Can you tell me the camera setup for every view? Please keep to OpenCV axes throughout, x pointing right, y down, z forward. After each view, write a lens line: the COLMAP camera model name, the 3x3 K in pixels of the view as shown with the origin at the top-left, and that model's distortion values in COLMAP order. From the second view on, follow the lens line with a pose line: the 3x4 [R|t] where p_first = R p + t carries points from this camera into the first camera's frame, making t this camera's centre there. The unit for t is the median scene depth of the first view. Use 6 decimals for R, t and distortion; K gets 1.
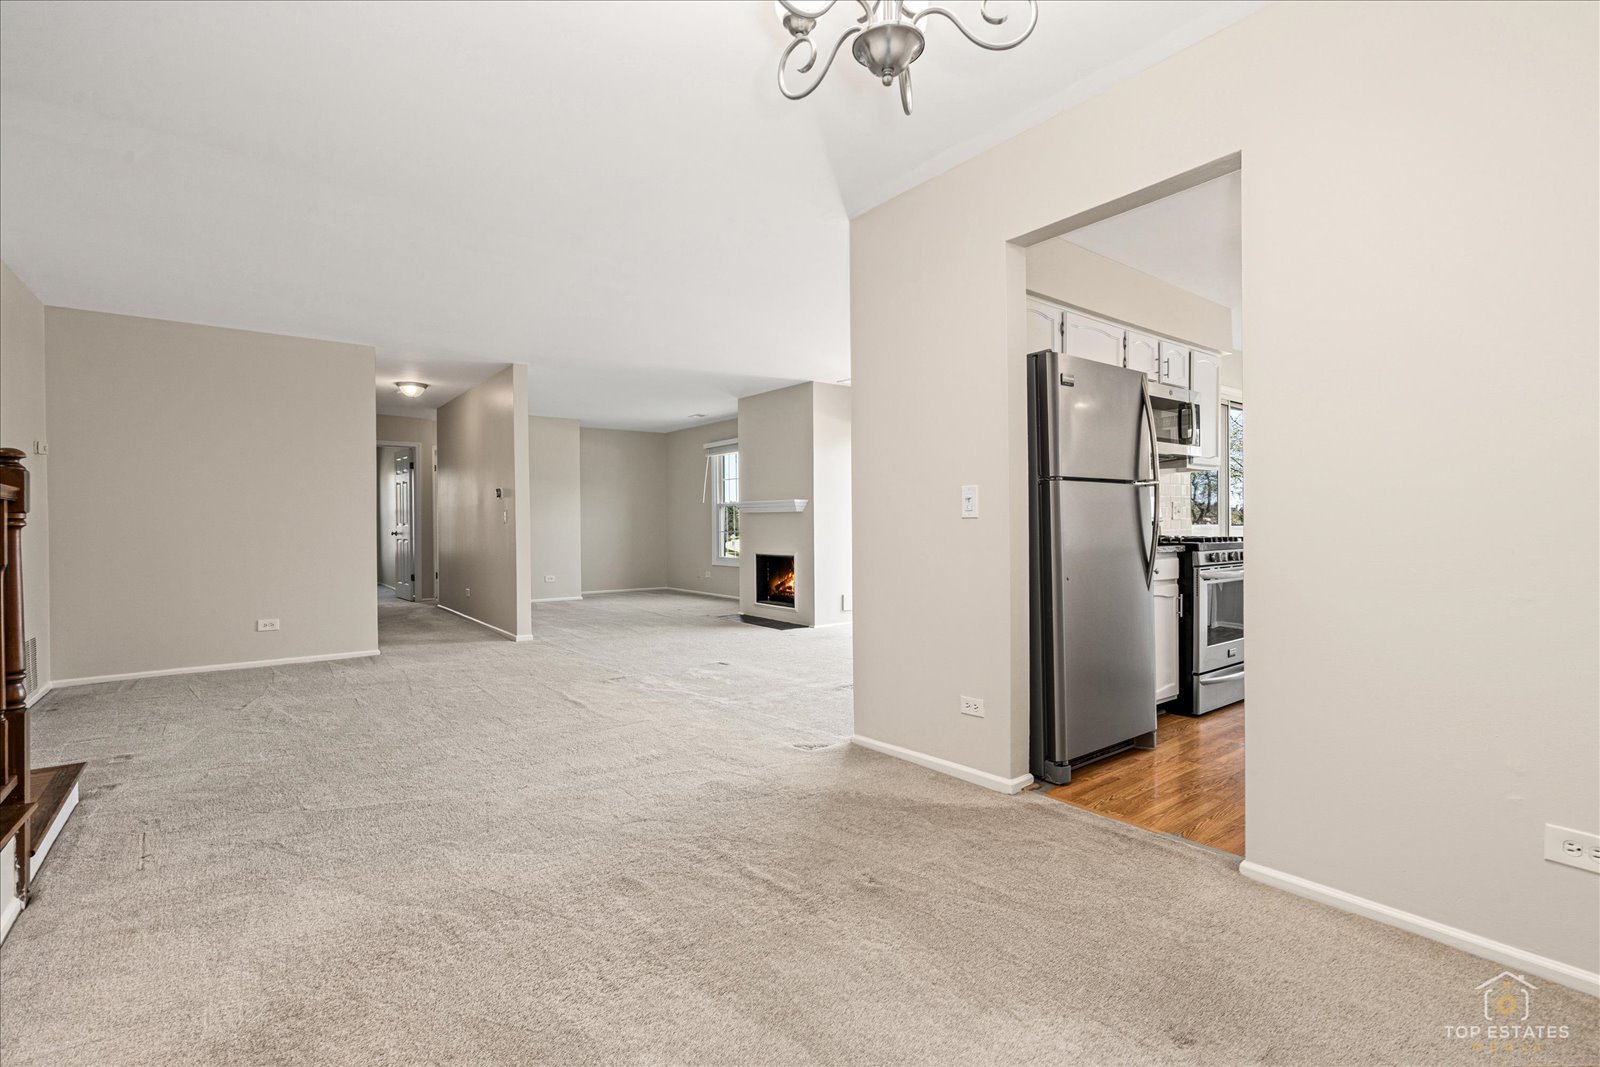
lens RADIAL K [[732.8, 0, 799.5], [0, 732.8, 530.2], [0, 0, 1]] dist [-0.008545, 0.003534]
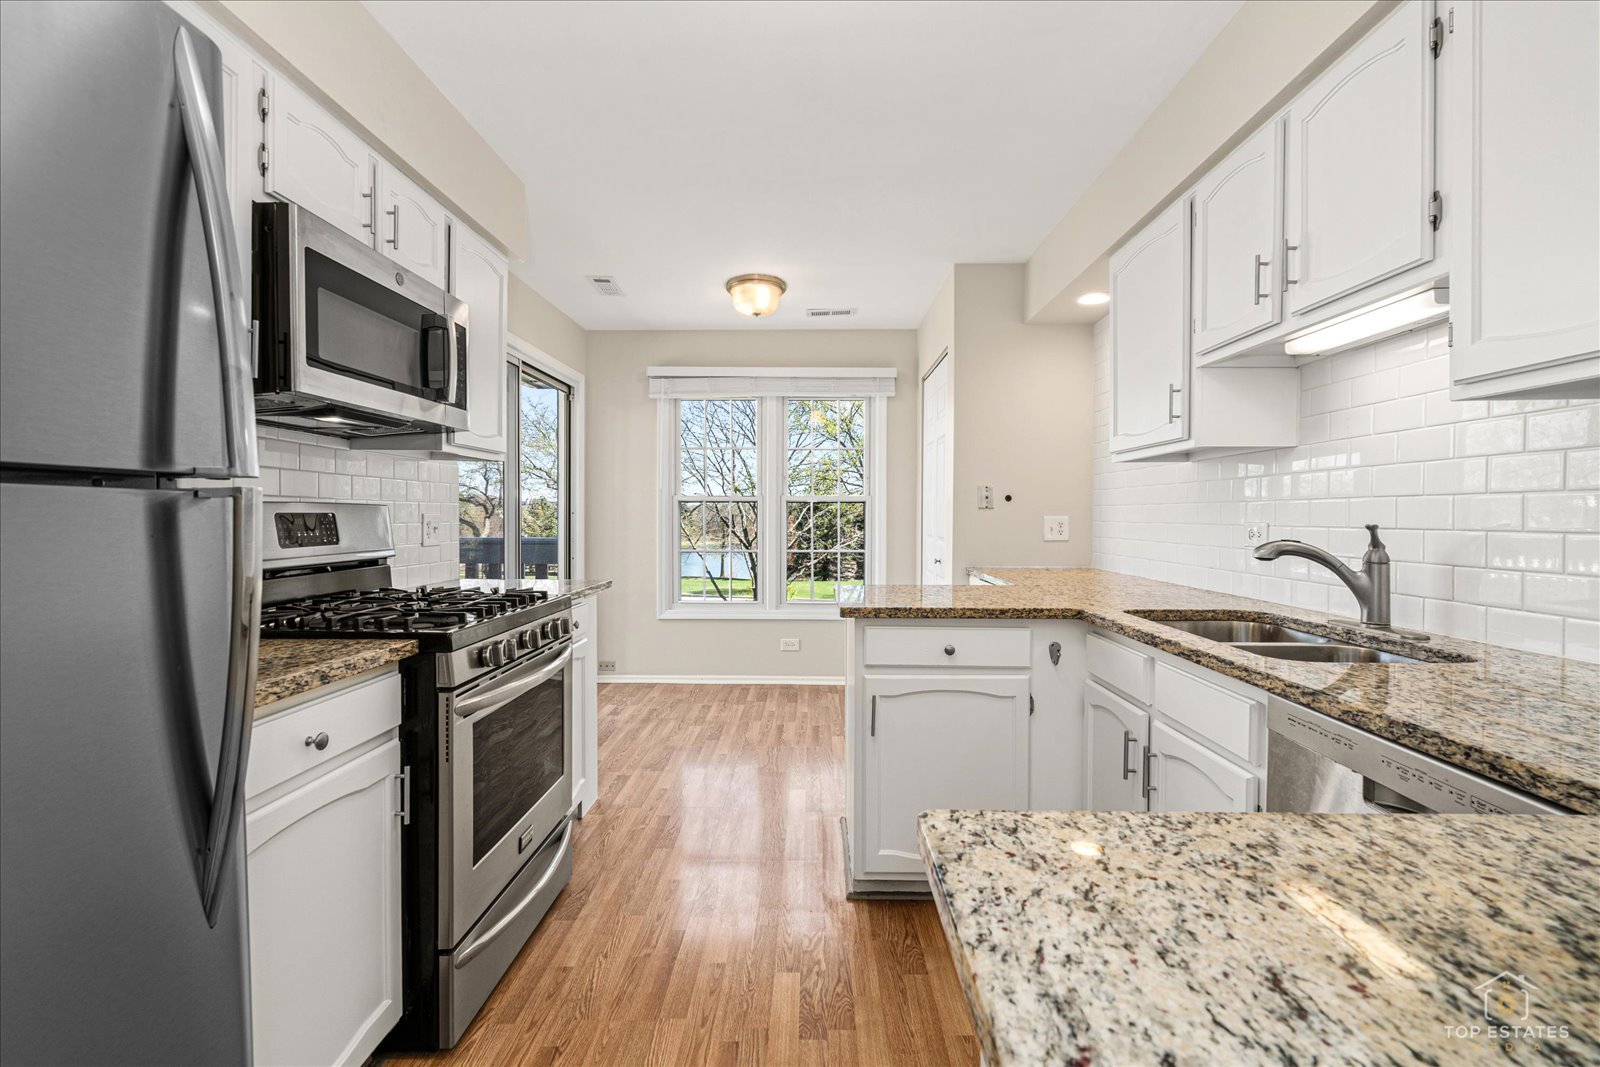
lens RADIAL K [[732.8, 0, 803.7], [0, 732.8, 525.1], [0, 0, 1]] dist [-0.008545, 0.003534]
pose [[0.621074, -0.006200, 0.783728, 0.344197], [0.000402, 0.999971, 0.007593, -0.044446], [-0.783752, -0.004401, 0.621058, 0.584650]]
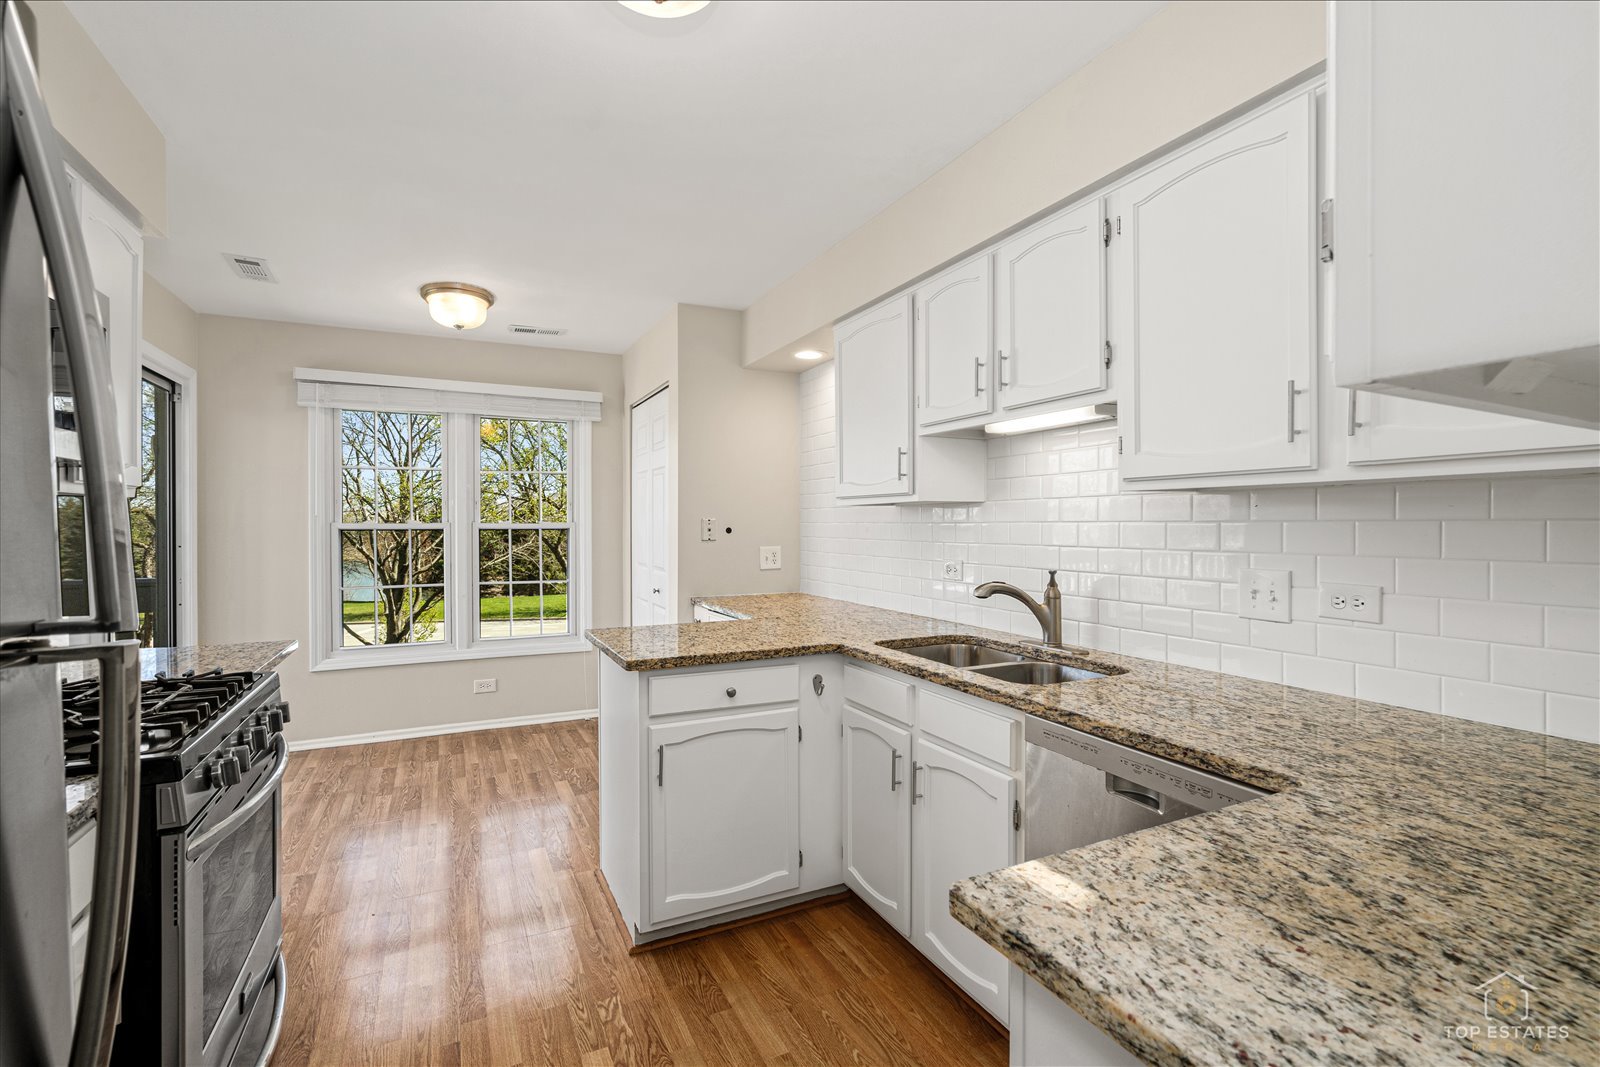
lens RADIAL K [[732.8, 0, 808.4], [0, 732.8, 527.1], [0, 0, 1]] dist [-0.008545, 0.003534]
pose [[0.188822, -0.003143, 0.982006, 0.286433], [0.006848, 0.999975, 0.001883, -0.077087], [-0.981988, 0.006369, 0.188838, 0.667523]]
